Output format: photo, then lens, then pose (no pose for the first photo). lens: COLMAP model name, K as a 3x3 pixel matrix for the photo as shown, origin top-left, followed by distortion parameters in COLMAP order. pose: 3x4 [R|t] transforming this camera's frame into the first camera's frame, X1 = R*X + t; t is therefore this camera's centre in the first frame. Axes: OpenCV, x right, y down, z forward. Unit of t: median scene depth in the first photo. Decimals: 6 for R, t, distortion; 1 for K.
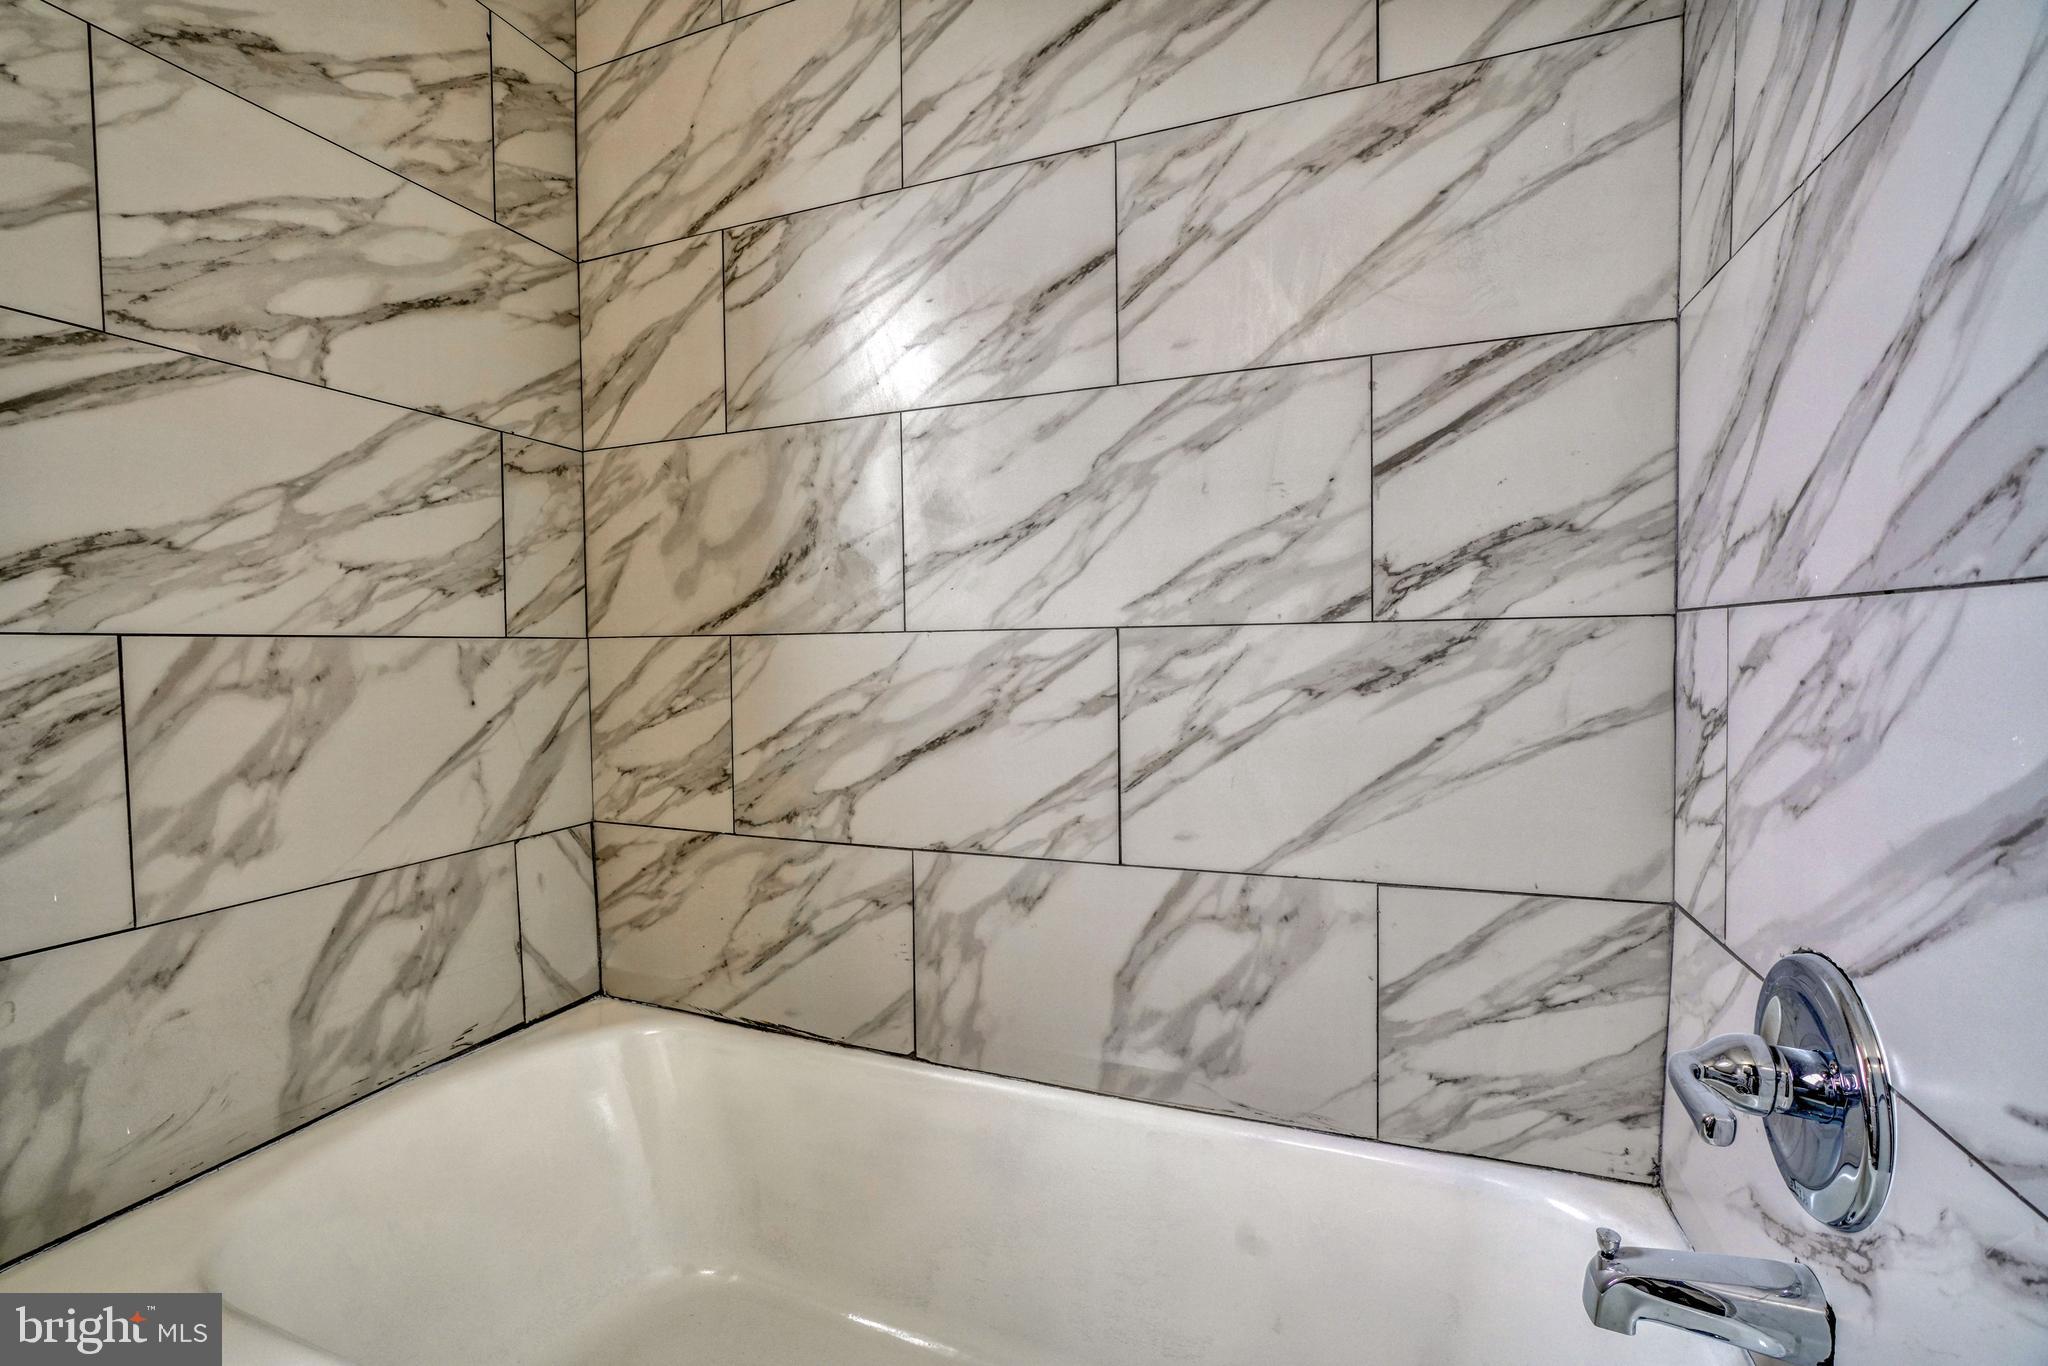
lens RADIAL K [[910.8, 0, 1021.0], [0, 910.8, 681.2], [0, 0, 1]] dist [-0.011210, 0.004391]
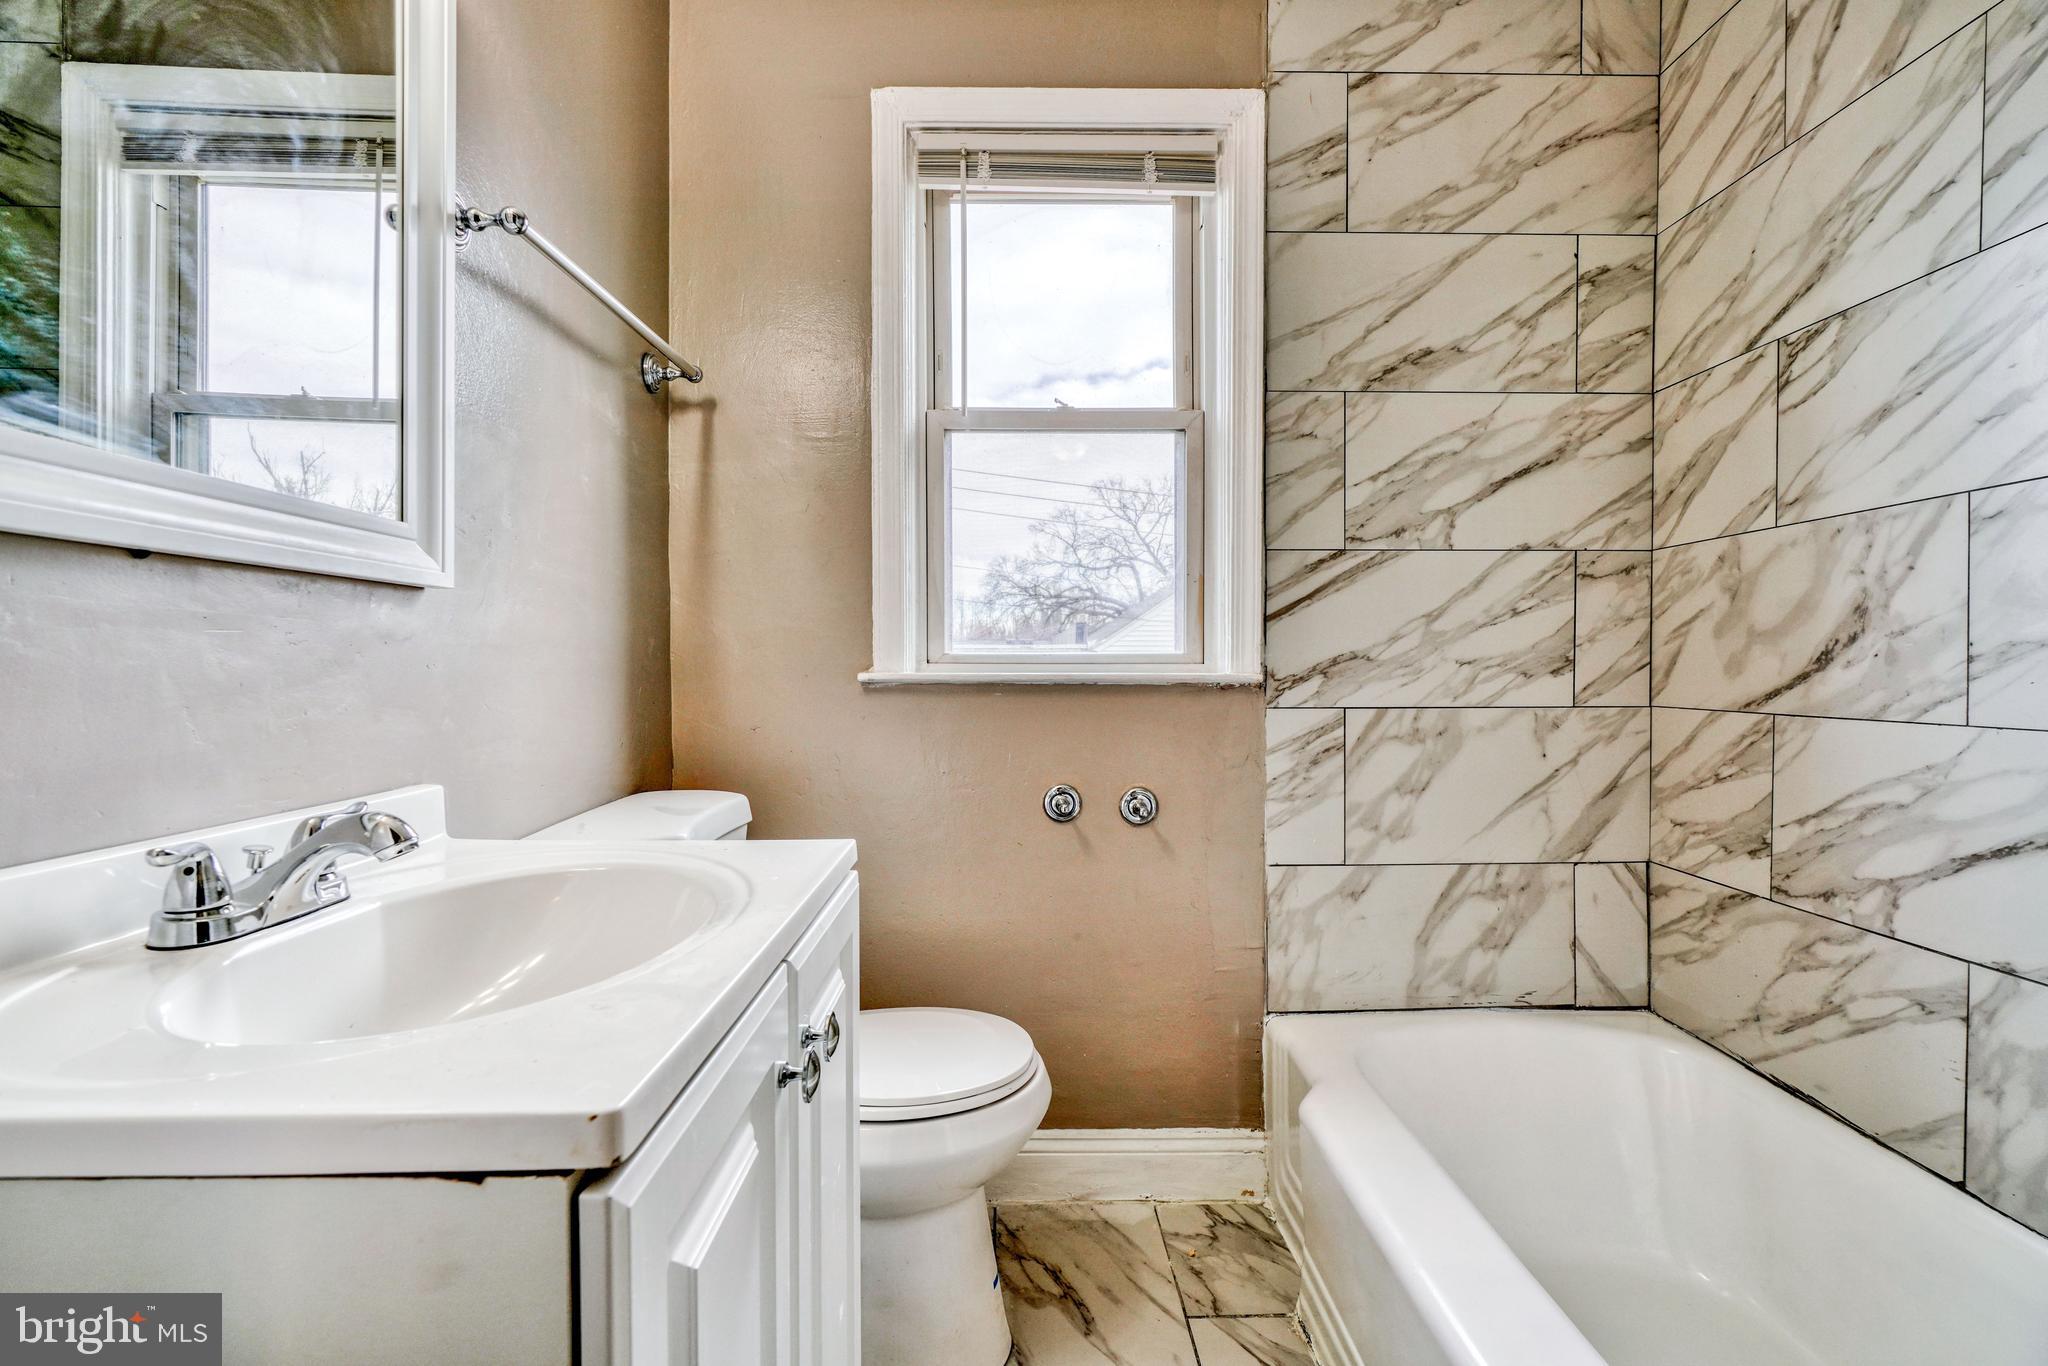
lens RADIAL K [[910.8, 0, 1026.0], [0, 910.8, 673.4], [0, 0, 1]] dist [-0.011210, 0.004391]
pose [[0.382006, 0.017726, -0.923990, 0.352824], [-0.038075, 0.999269, 0.003429, -0.073306], [0.923375, 0.033871, 0.382401, -0.241142]]
